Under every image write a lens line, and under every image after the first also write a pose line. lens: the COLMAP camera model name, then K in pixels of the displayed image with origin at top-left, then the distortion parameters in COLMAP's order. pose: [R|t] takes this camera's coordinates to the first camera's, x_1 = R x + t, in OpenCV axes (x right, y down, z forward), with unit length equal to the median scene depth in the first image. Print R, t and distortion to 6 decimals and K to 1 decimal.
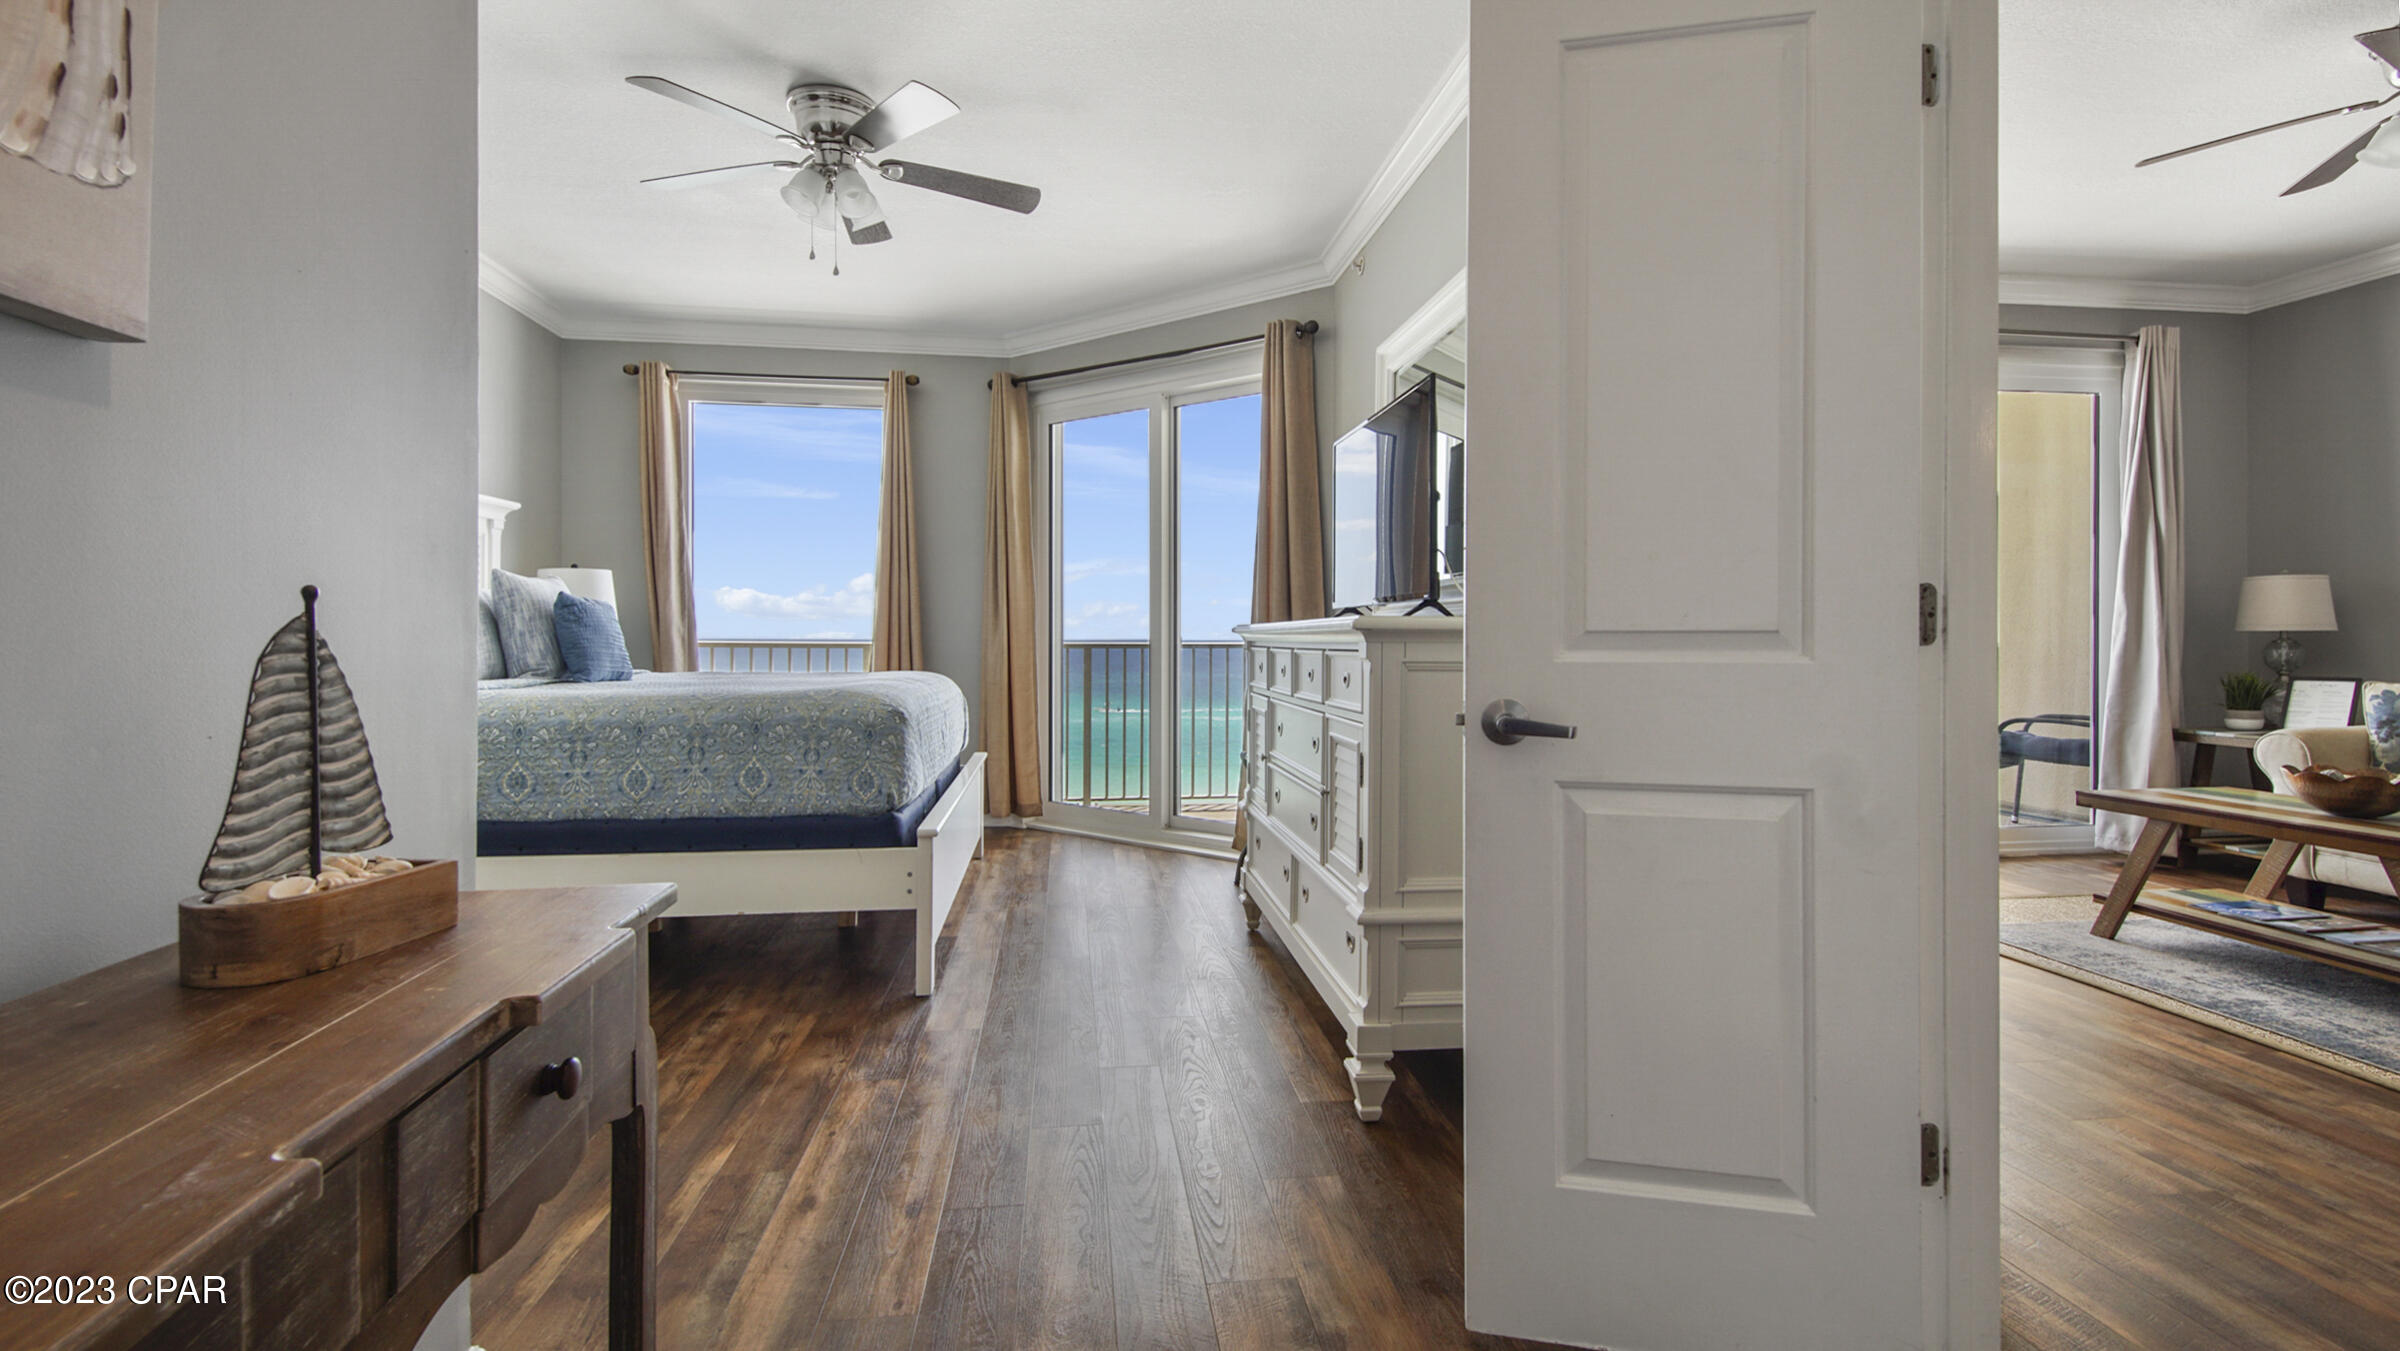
lens RADIAL K [[1060.5, 0, 1228.4], [0, 1060.5, 633.3], [0, 0, 1]] dist [0.046261, -0.020703]
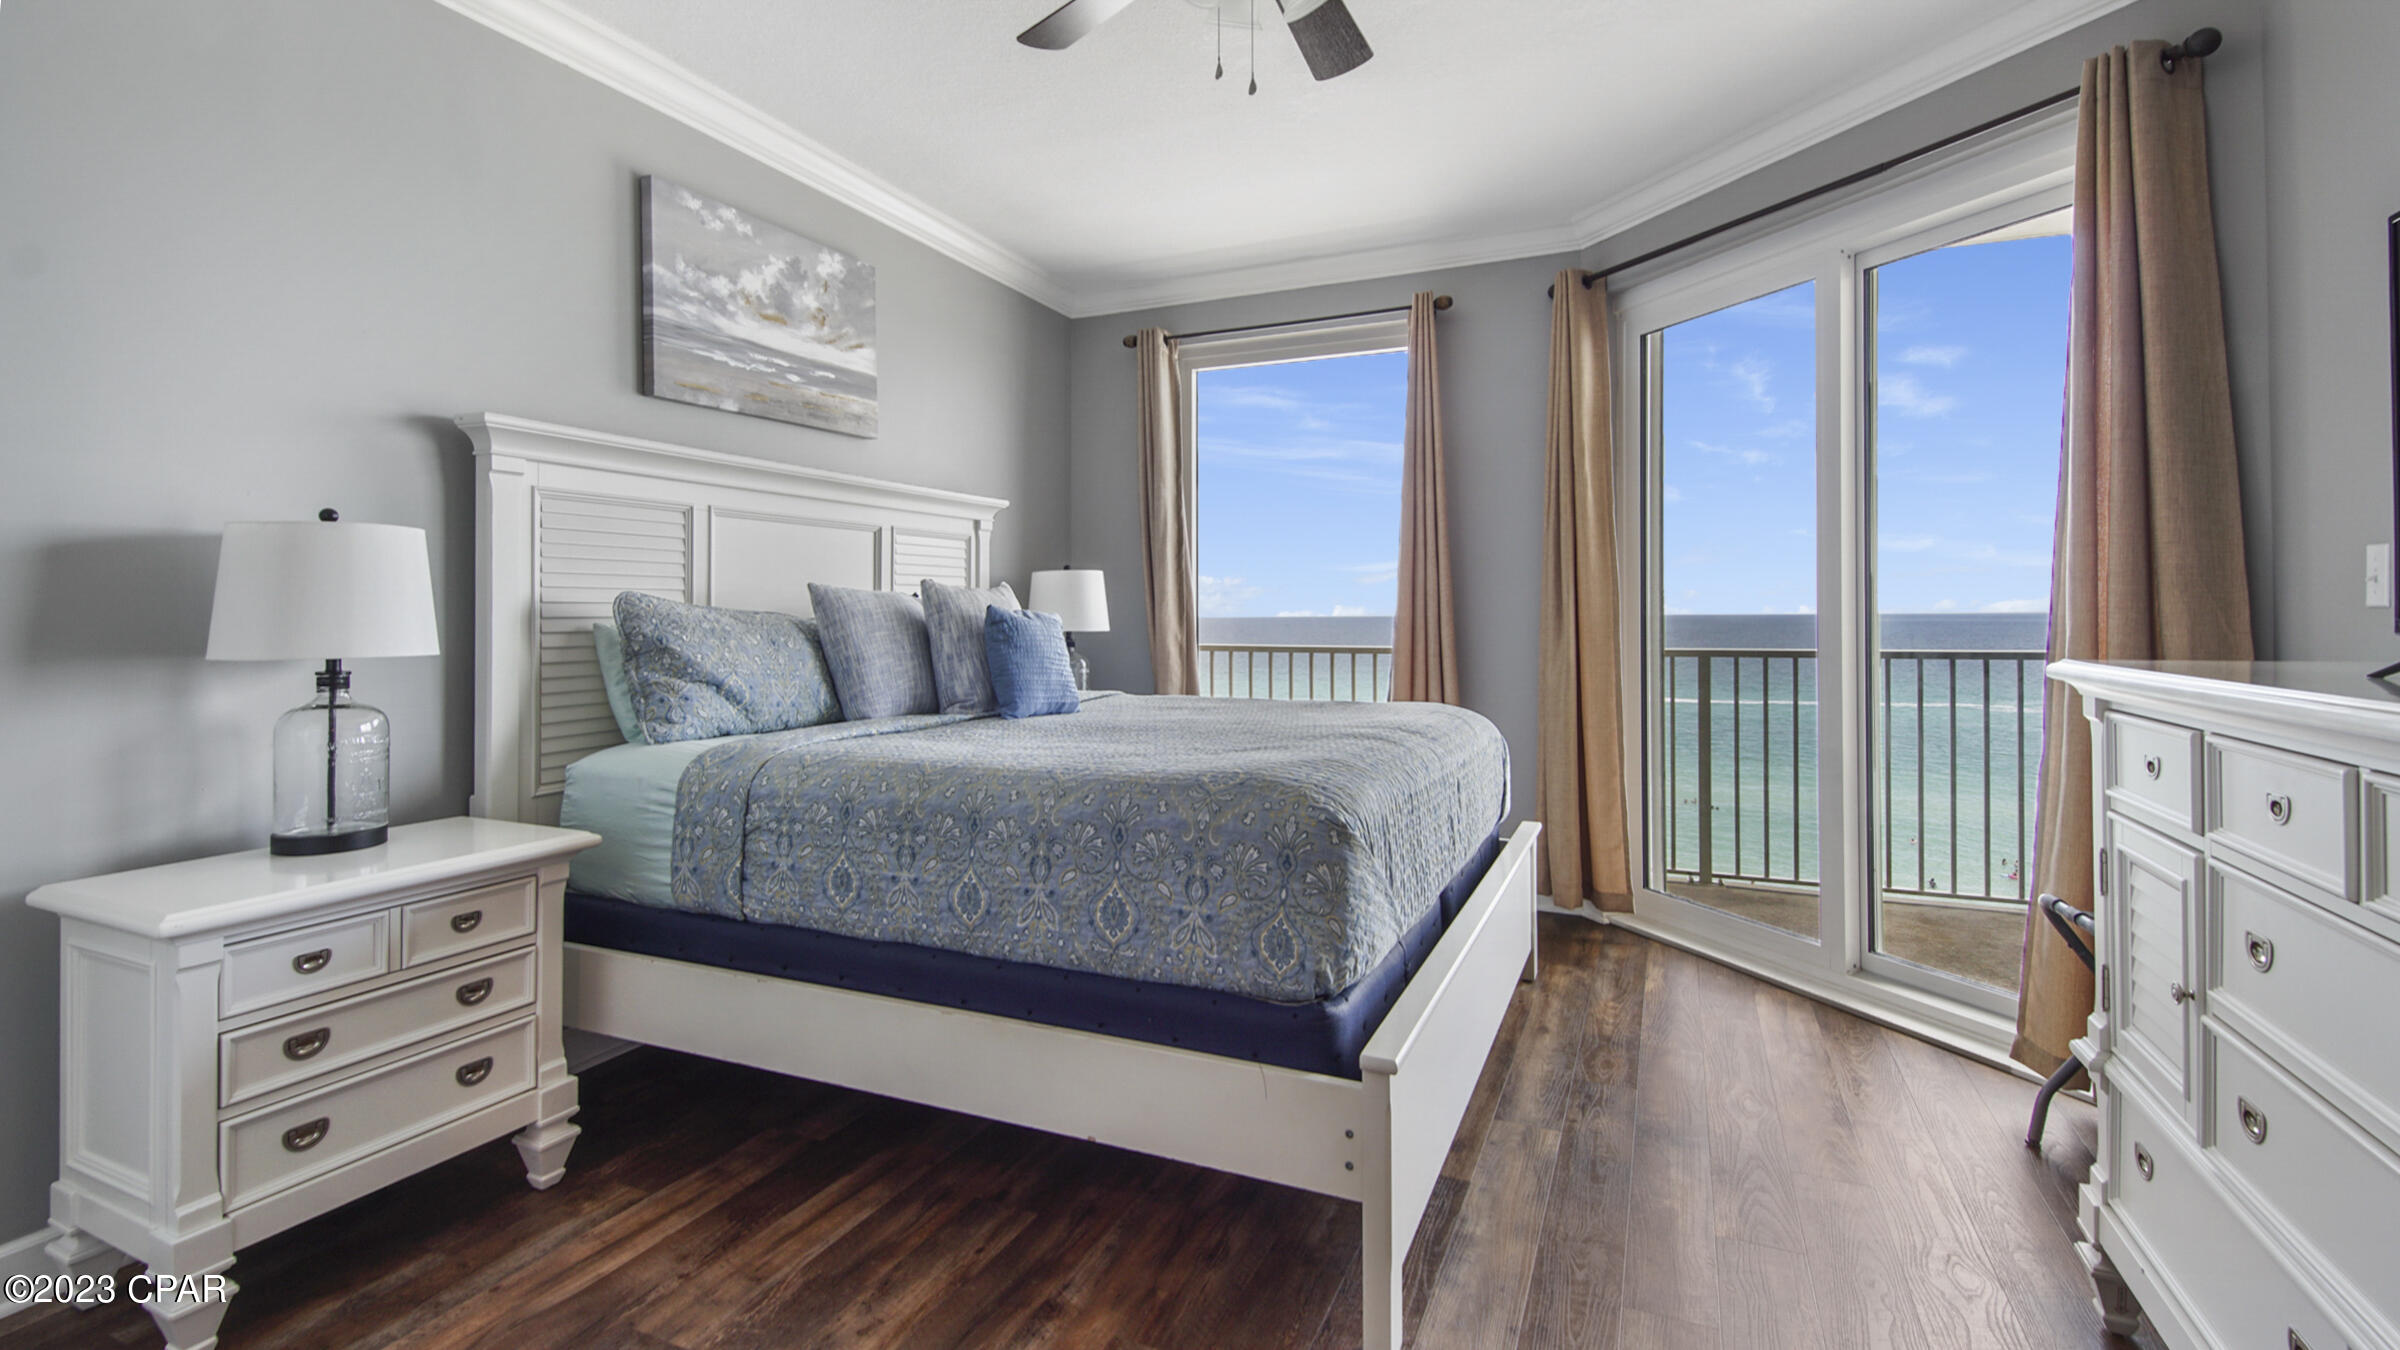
lens RADIAL K [[1125.7, 0, 1151.1], [0, 1125.7, 613.1], [0, 0, 1]] dist [0.044951, -0.025431]
pose [[0.834111, -0.005973, -0.551564, -0.040447], [0.005259, 0.999982, -0.002876, -0.024931], [0.551571, -0.000502, 0.834128, 0.299912]]
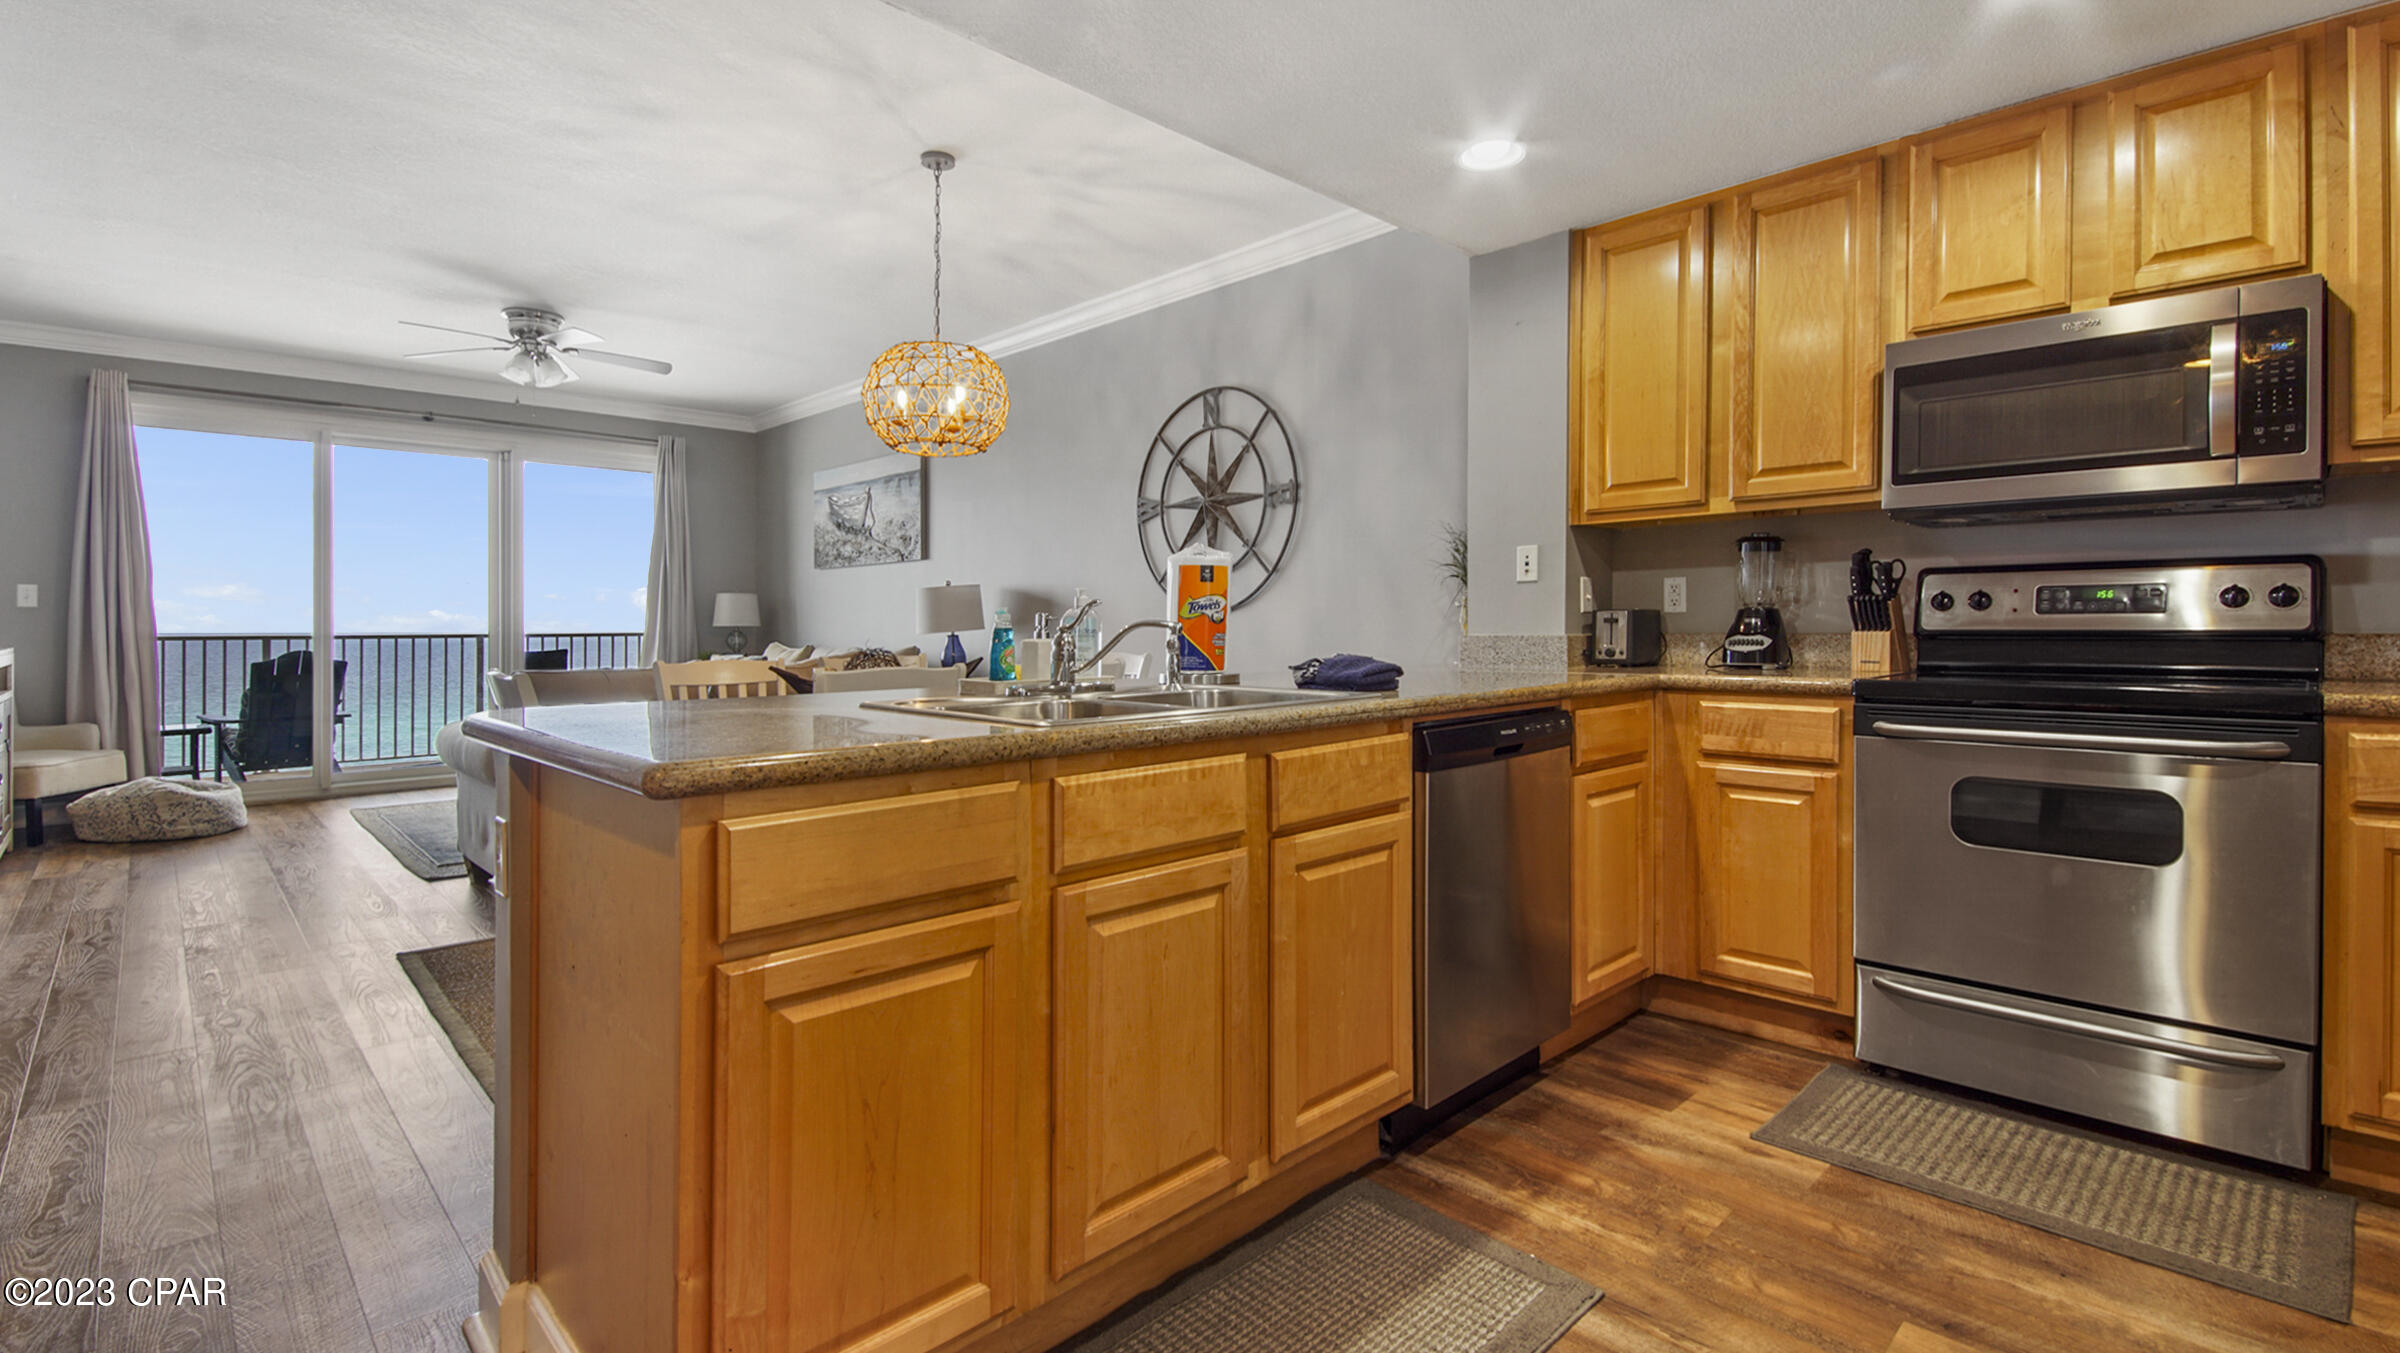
lens RADIAL K [[1067.7, 0, 1197.6], [0, 1067.7, 636.3], [0, 0, 1]] dist [0.036659, -0.021049]
pose [[0.809380, -0.004167, 0.587270, 0.674984], [-0.002346, 0.999944, 0.010329, -0.006701], [-0.587280, -0.009738, 0.809325, -0.913254]]
